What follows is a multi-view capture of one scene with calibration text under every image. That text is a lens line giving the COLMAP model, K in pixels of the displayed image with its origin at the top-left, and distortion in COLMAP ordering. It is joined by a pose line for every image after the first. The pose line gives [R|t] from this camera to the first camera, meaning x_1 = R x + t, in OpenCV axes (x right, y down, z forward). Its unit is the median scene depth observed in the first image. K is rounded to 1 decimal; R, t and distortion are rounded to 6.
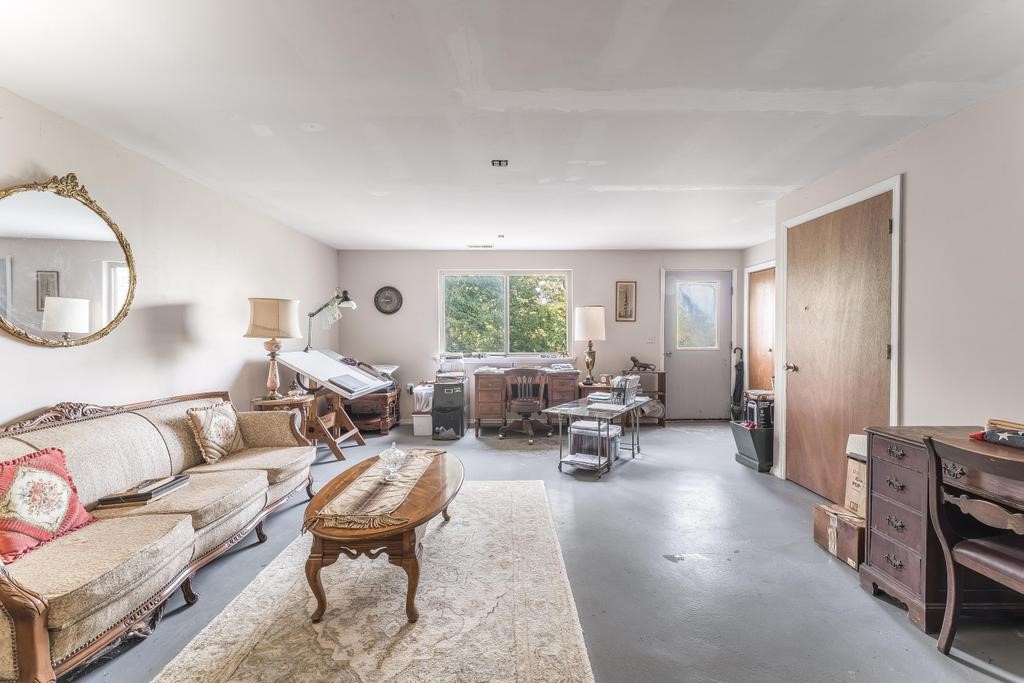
lens RADIAL K [[413.3, 0, 513.6], [0, 413.3, 343.6], [0, 0, 1]] dist [0.000283, -0.000413]
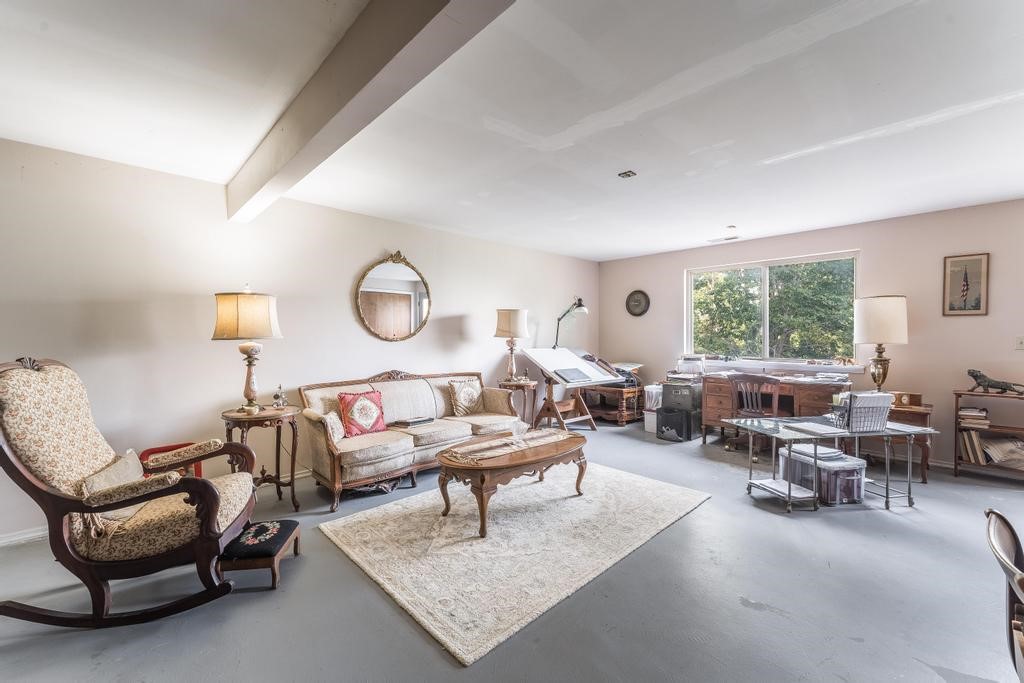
lens RADIAL K [[413.3, 0, 513.6], [0, 413.3, 343.6], [0, 0, 1]] dist [0.000283, -0.000413]
pose [[0.686379, 0.016873, -0.727048, 0.437477], [-0.017698, 0.999822, 0.006495, -0.002310], [0.727029, 0.008409, 0.686556, 0.049365]]
